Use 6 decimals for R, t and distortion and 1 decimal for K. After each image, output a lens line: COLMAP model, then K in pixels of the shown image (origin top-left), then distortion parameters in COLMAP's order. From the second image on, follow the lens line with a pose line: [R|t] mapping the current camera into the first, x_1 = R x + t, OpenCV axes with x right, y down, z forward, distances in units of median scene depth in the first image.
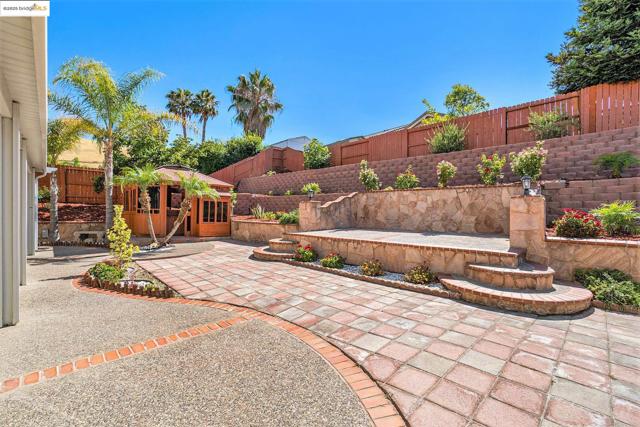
lens RADIAL K [[283.6, 0, 320.0], [0, 283.6, 213.5], [0, 0, 1]] dist [-0.053181, 0.013245]
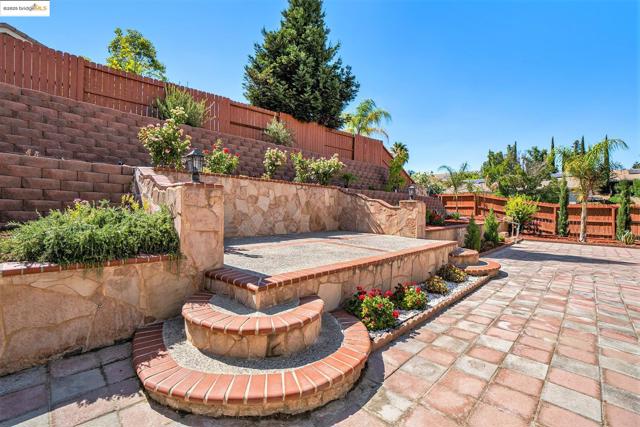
lens RADIAL K [[283.6, 0, 320.0], [0, 283.6, 213.5], [0, 0, 1]] dist [-0.053181, 0.013245]
pose [[-0.017431, -0.026054, 0.999509, -0.373596], [-0.012929, 0.999583, 0.025831, -0.016975], [-0.999764, -0.012473, -0.017761, 0.813179]]
